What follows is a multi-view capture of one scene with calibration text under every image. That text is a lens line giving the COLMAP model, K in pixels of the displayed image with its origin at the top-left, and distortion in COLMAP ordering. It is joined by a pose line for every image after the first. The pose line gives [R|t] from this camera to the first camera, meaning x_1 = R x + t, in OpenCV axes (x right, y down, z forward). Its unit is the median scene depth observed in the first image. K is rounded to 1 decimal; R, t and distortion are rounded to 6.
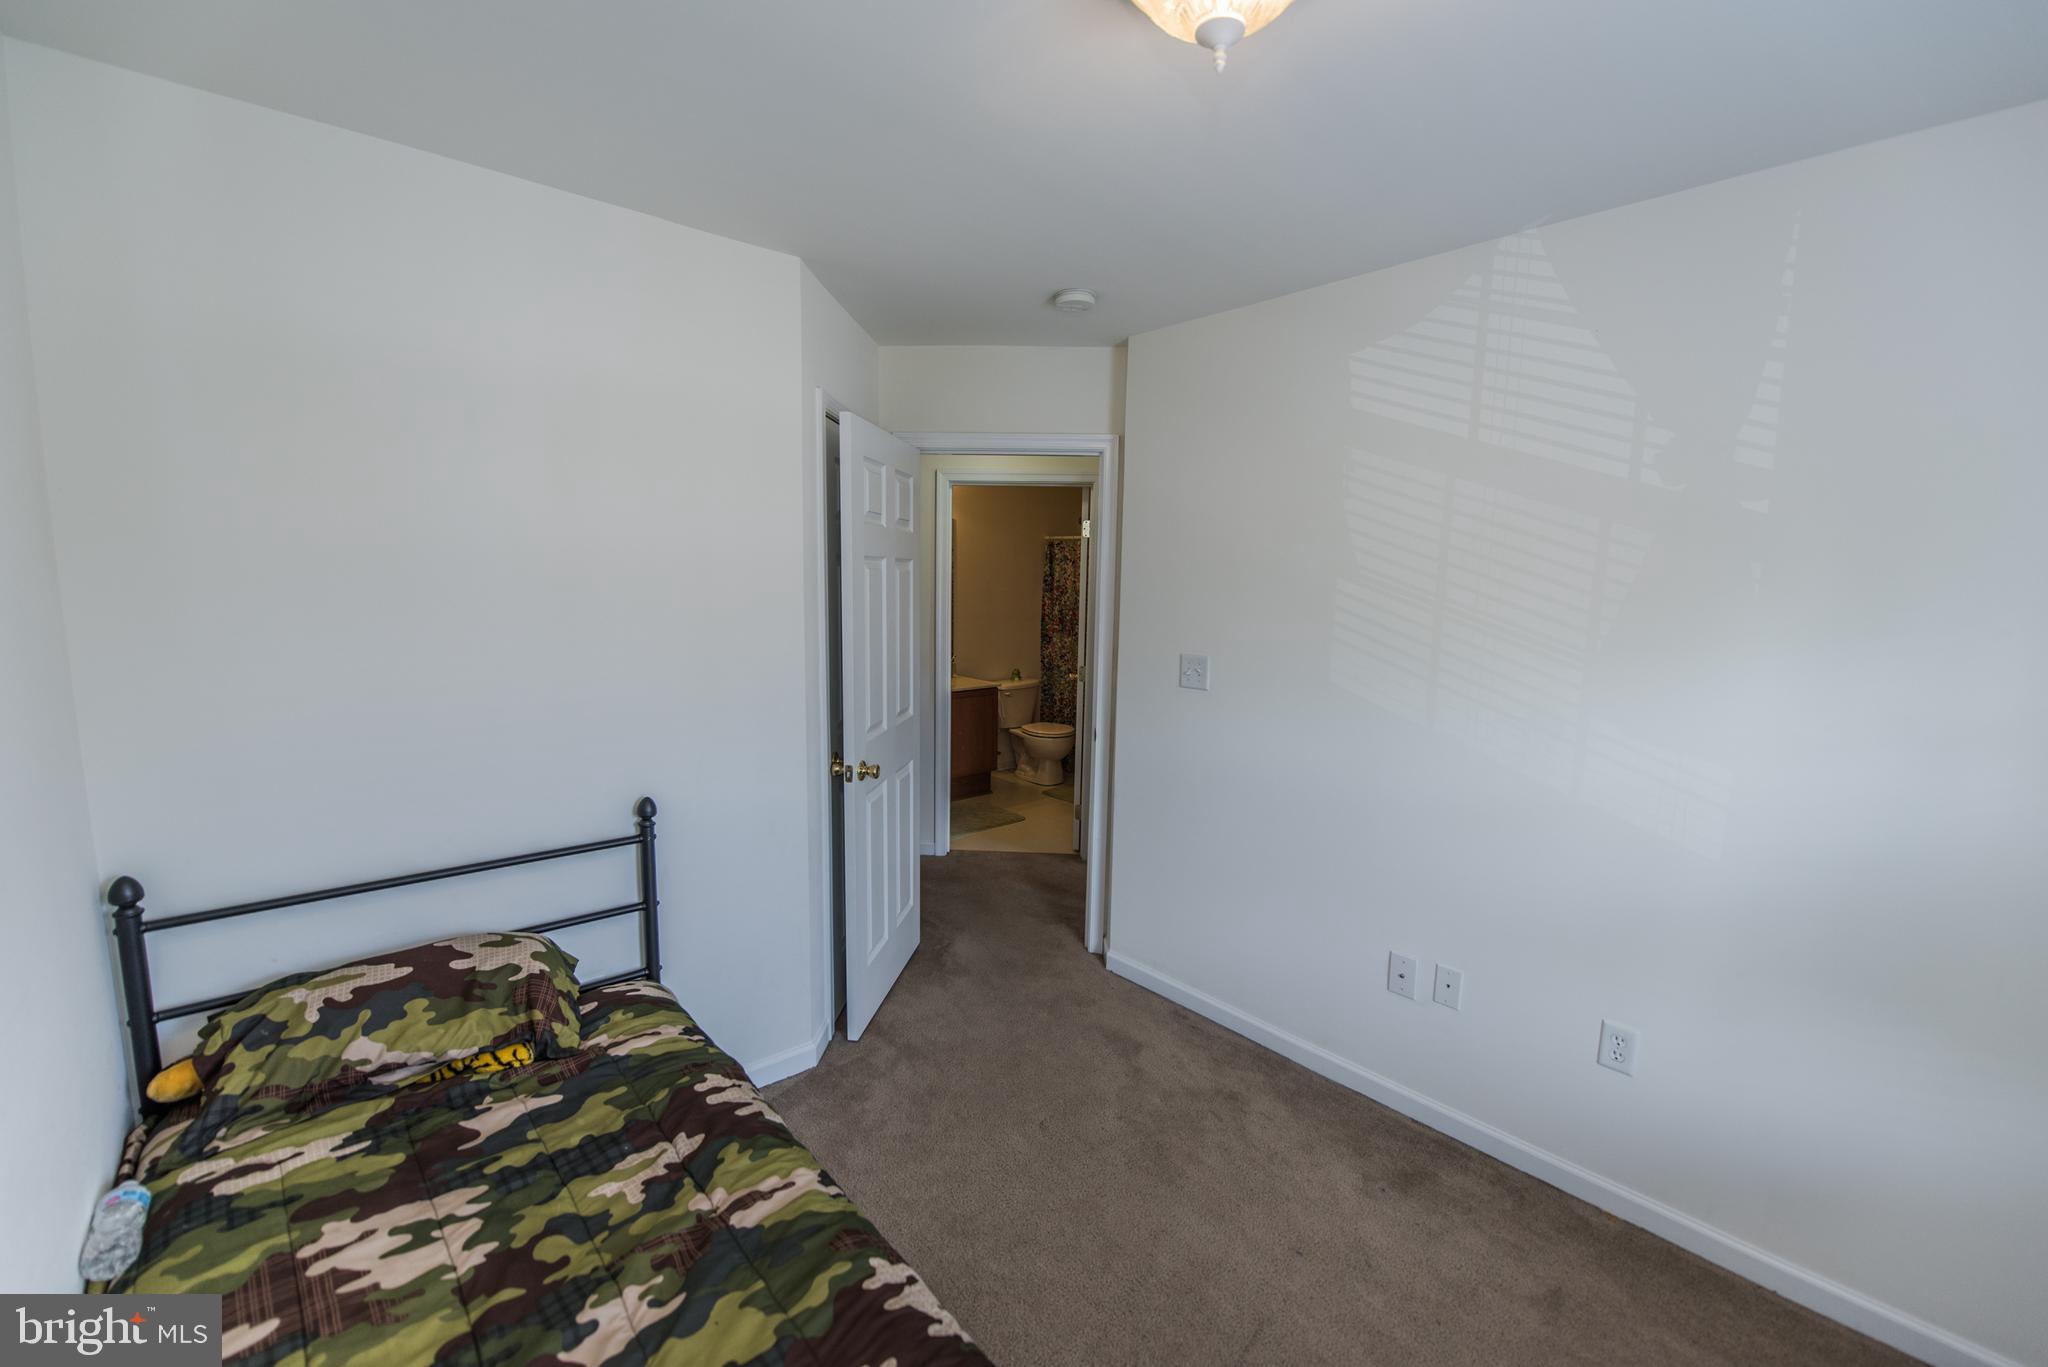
lens RADIAL K [[820.3, 0, 1024.4], [0, 820.3, 677.0], [0, 0, 1]] dist [-0.020575, -0.000525]
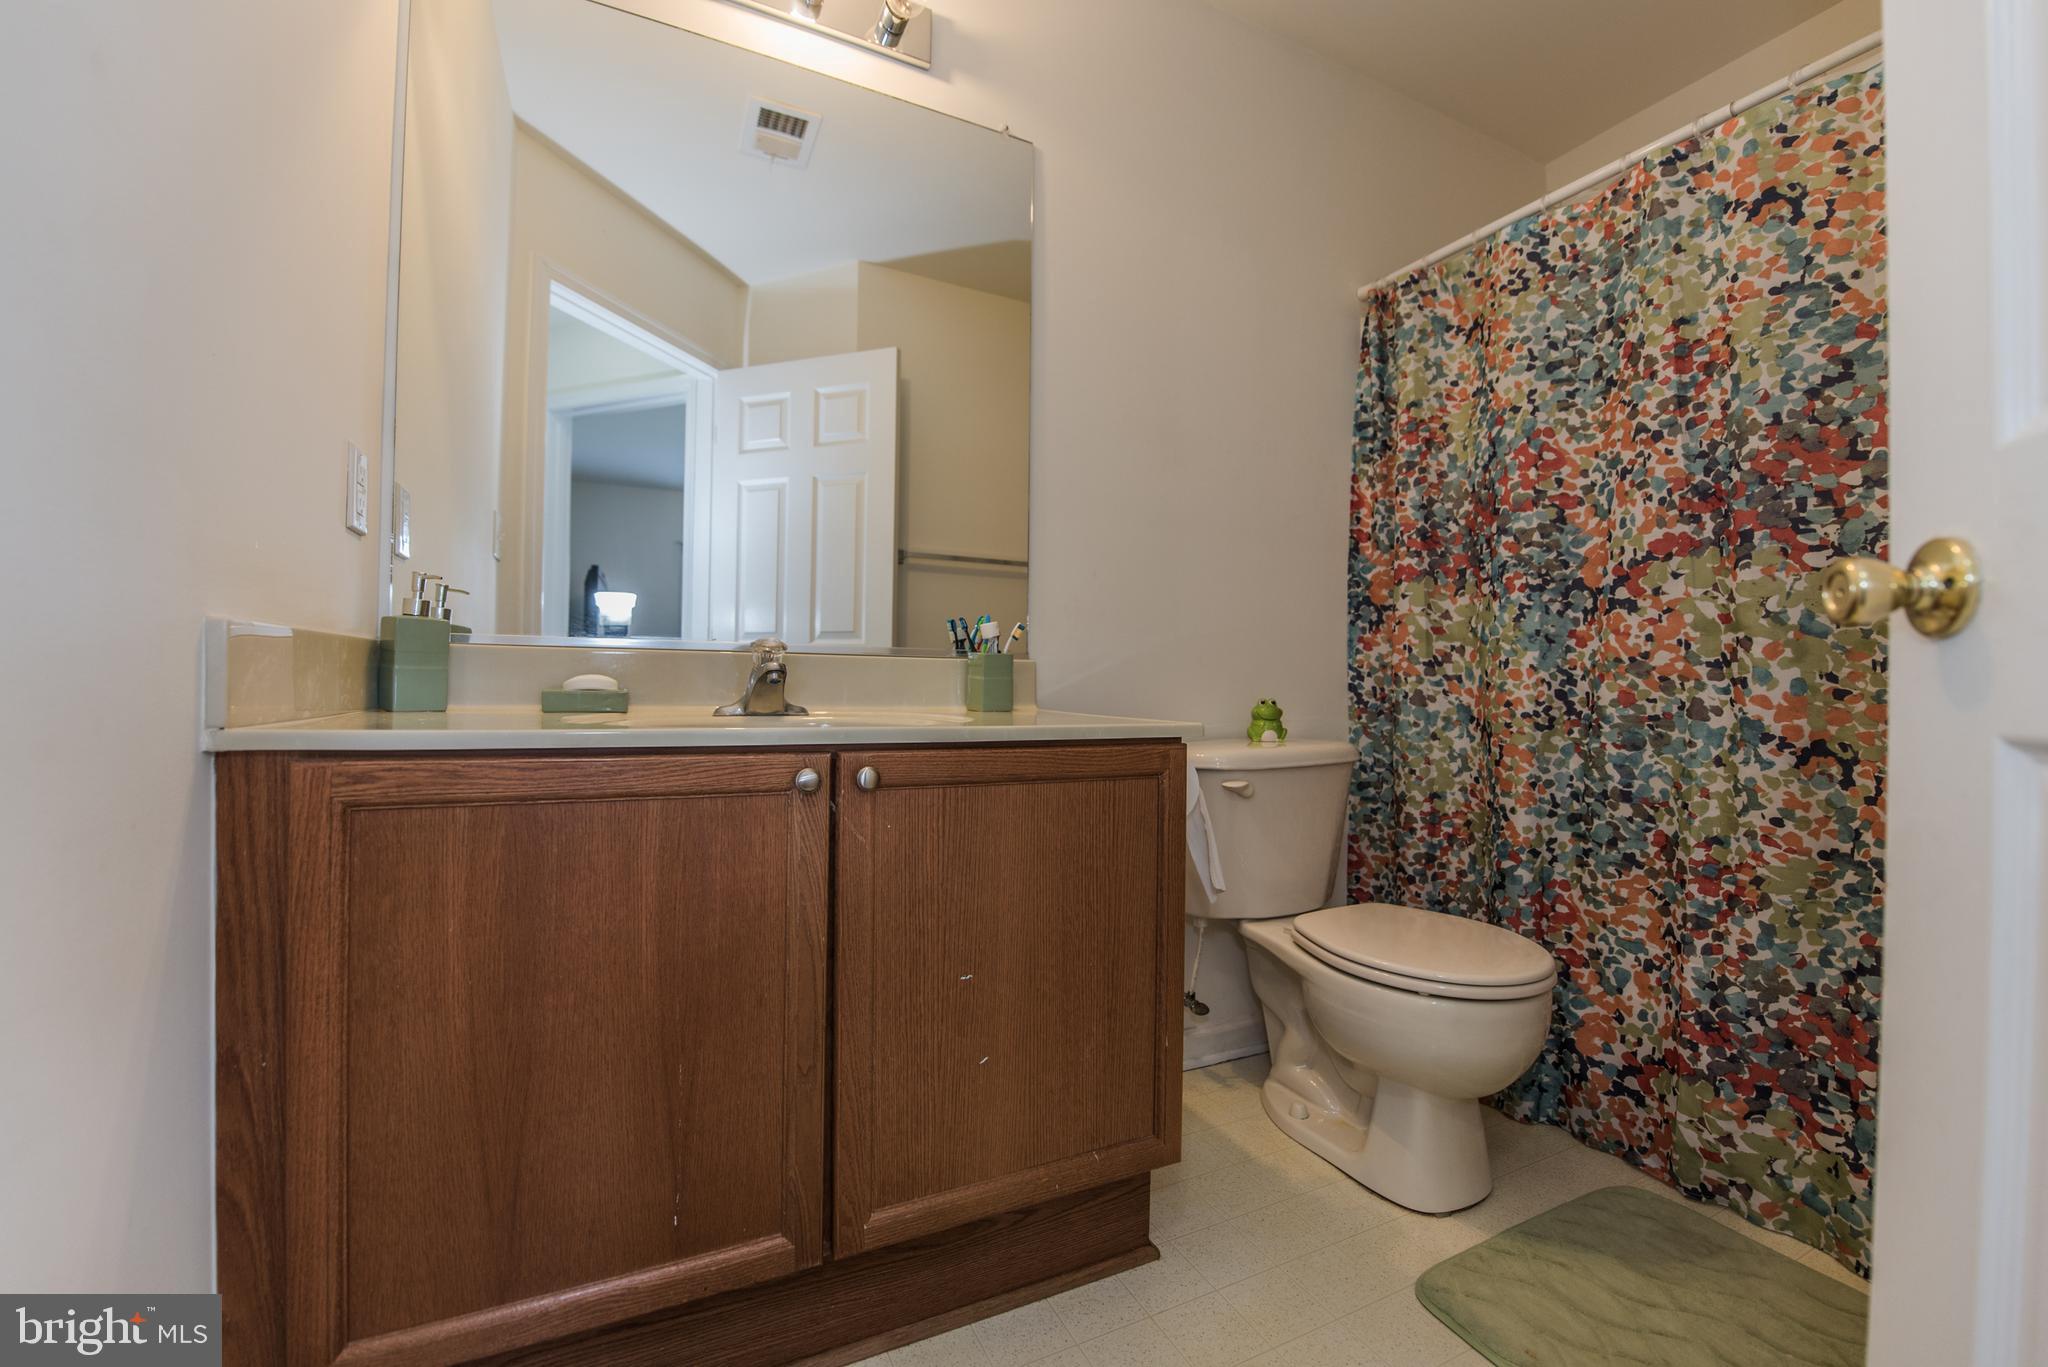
lens RADIAL K [[820.3, 0, 1018.2], [0, 820.3, 682.8], [0, 0, 1]] dist [-0.020575, -0.000525]
pose [[0.961813, -0.000214, -0.273708, -0.014690], [-0.036353, 0.991040, -0.128521, 0.022725], [0.271283, 0.133563, 0.953188, 0.699488]]
